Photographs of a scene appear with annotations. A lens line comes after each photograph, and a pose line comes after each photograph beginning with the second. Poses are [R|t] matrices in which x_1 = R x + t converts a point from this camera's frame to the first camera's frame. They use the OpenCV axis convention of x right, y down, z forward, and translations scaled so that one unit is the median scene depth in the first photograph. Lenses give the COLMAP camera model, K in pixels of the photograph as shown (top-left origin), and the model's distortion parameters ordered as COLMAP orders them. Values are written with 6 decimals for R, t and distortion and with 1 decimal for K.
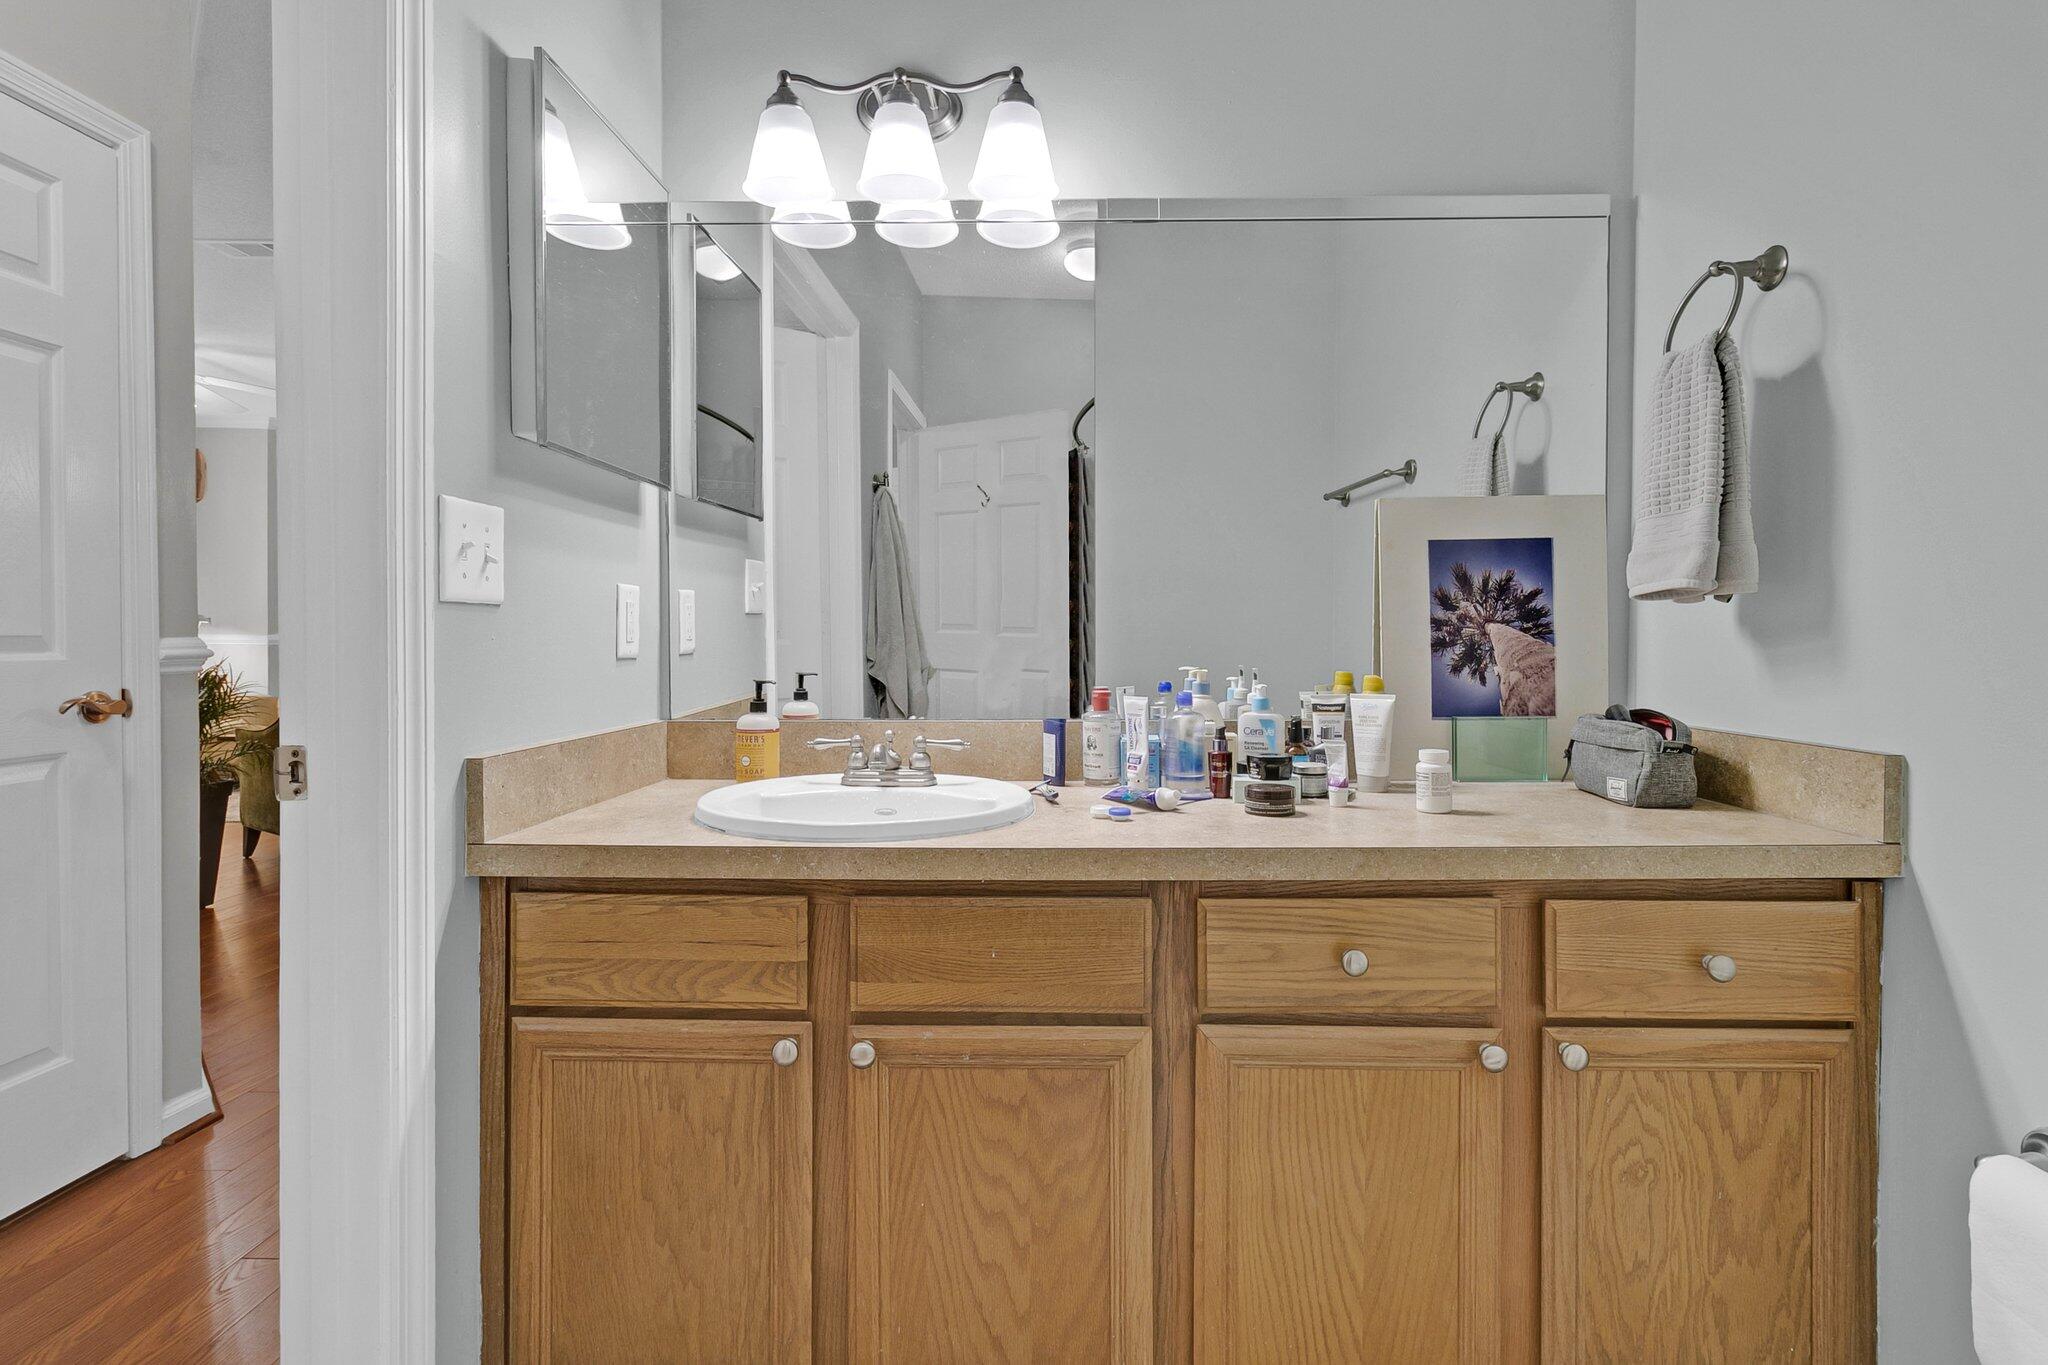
lens RADIAL K [[971.6, 0, 1068.9], [0, 971.6, 658.1], [0, 0, 1]] dist [0.004336, 0.000801]
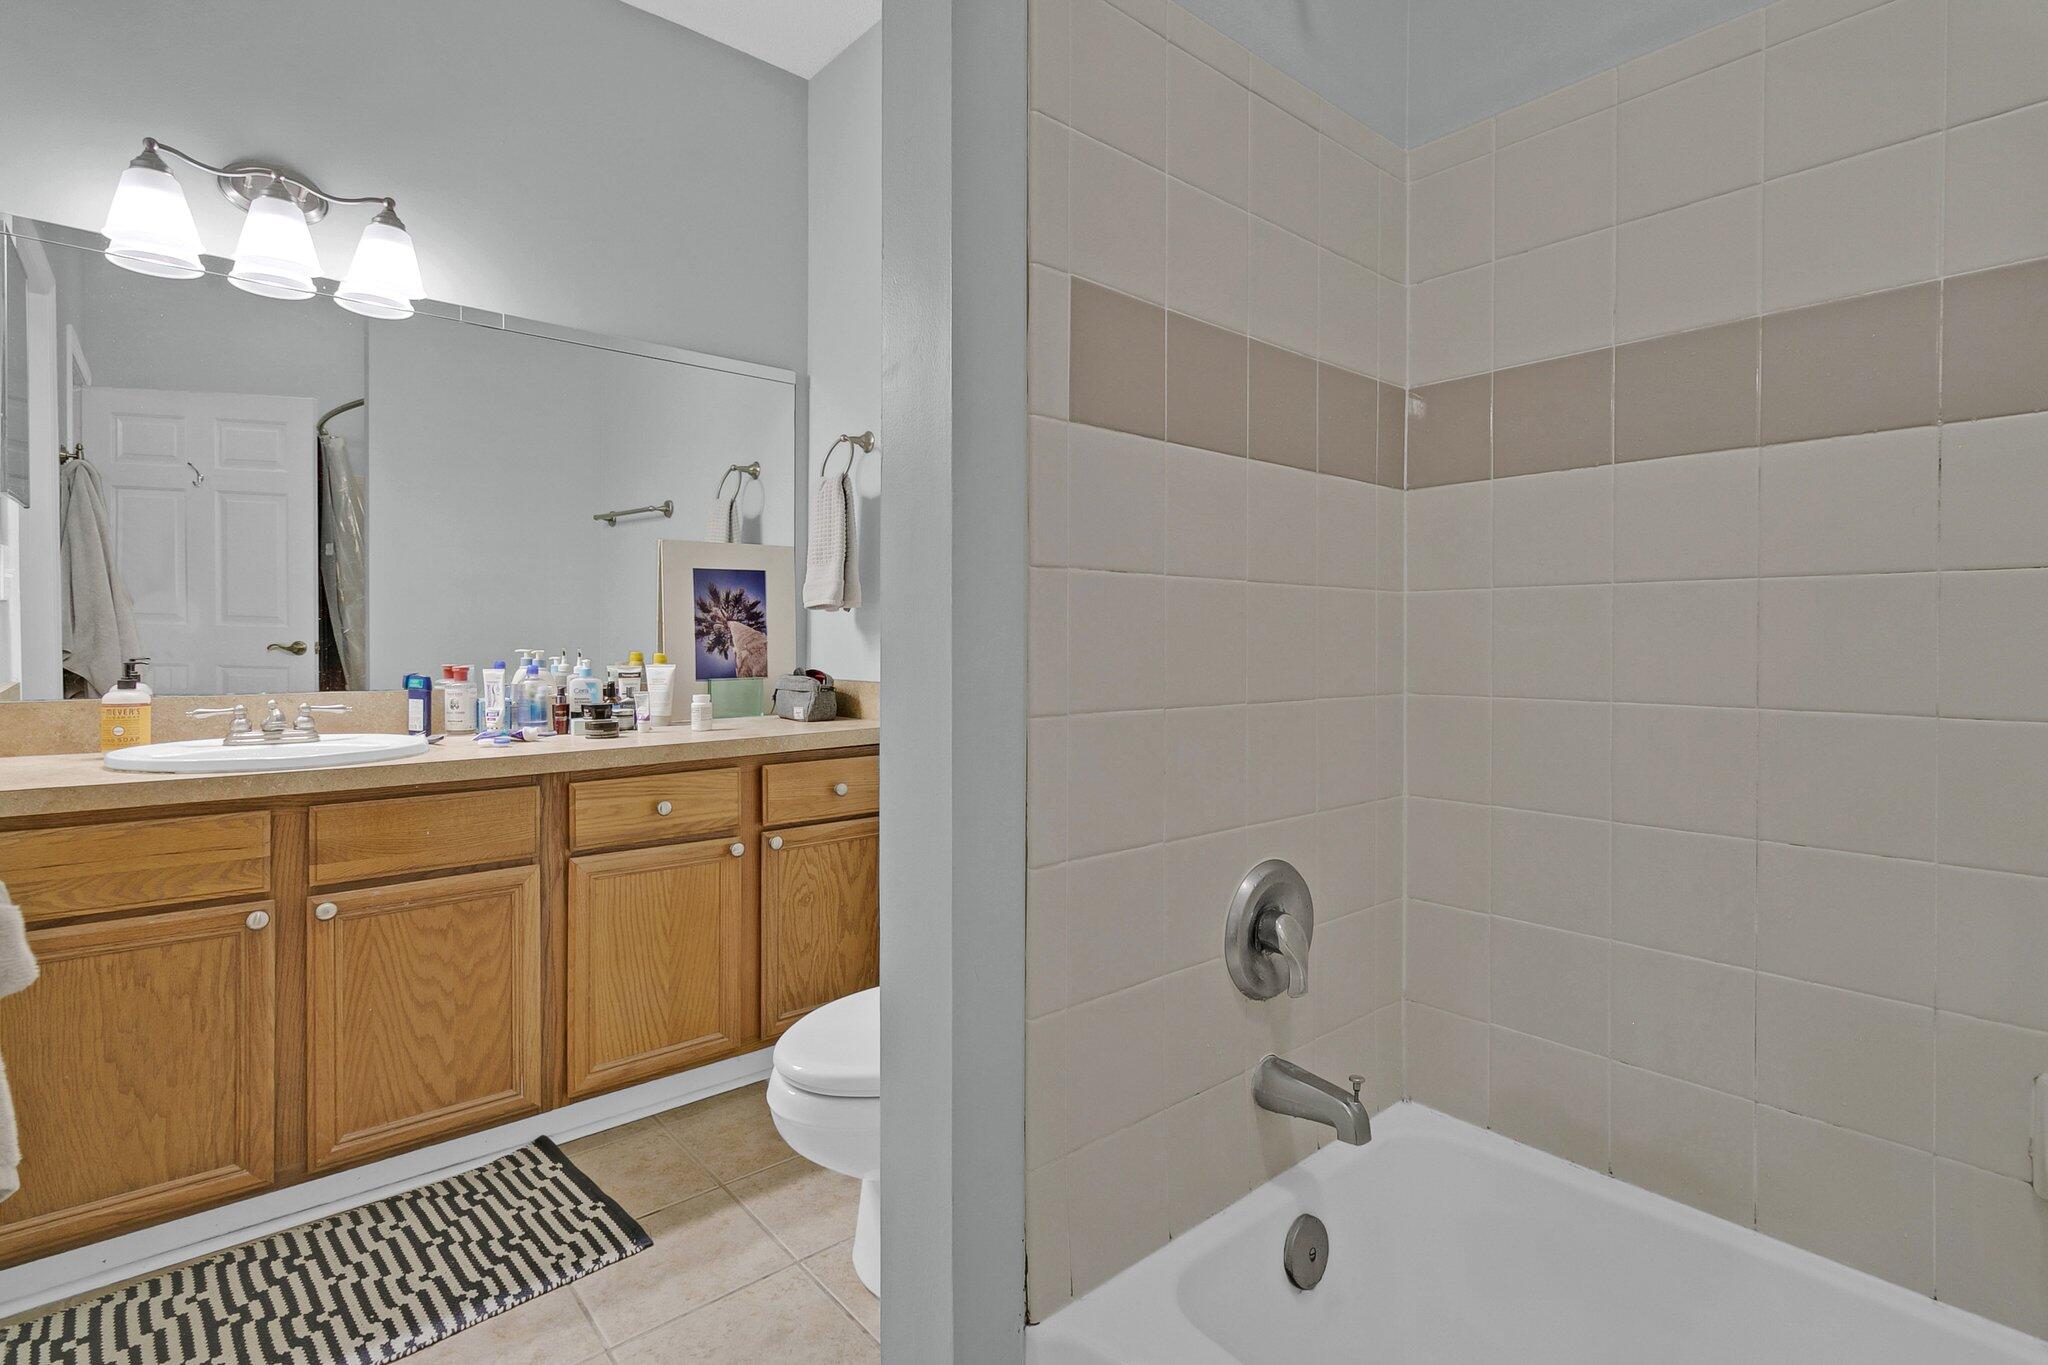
lens RADIAL K [[962.0, 0, 1021.3], [0, 962.0, 633.1], [0, 0, 1]] dist [0.002652, 0.000471]
pose [[0.751596, 0.005805, 0.659598, -0.351250], [0.009476, 0.999763, -0.019596, 0.027364], [-0.659556, 0.020978, 0.751363, -0.709842]]
